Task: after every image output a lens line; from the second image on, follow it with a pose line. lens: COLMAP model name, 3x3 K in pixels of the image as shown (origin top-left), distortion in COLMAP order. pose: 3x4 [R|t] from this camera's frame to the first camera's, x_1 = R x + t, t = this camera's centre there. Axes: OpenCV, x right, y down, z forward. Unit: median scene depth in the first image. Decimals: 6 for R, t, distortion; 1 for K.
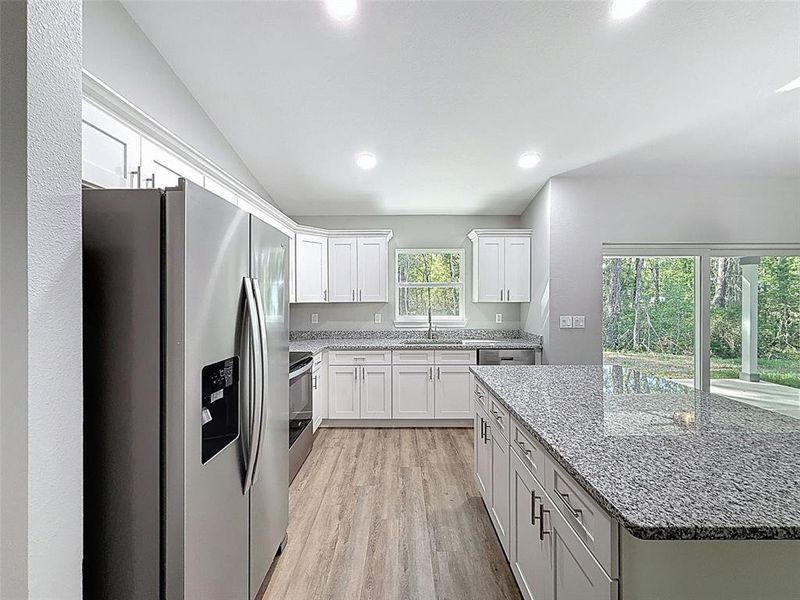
lens RADIAL K [[321.1, 0, 400.0], [0, 321.1, 300.0], [0, 0, 1]] dist [-0.000453, -0.000013]
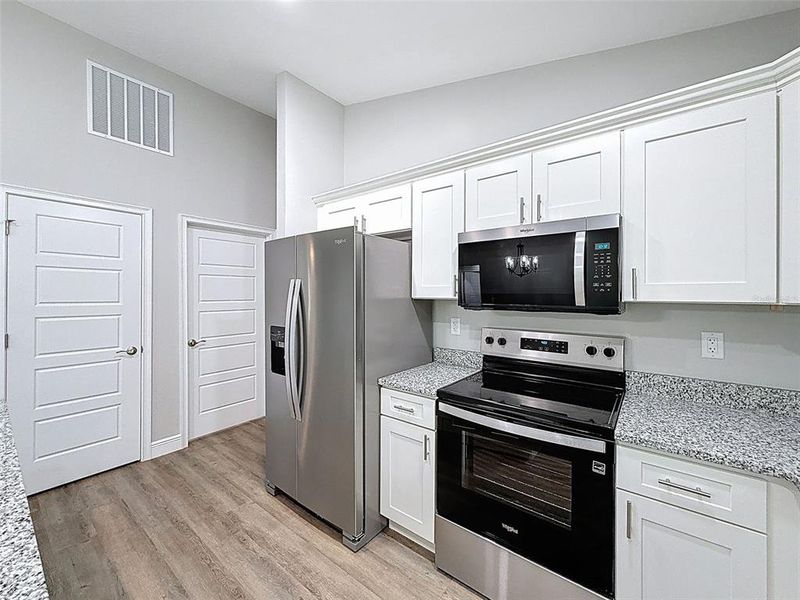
lens RADIAL K [[323.8, 0, 400.1], [0, 323.8, 292.7], [0, 0, 1]] dist [-0.000427, 0.000052]
pose [[-0.610570, -0.000445, -0.791962, 0.168856], [-0.001083, 0.999999, 0.000273, -0.002879], [0.791962, 0.001025, -0.610570, 0.904995]]
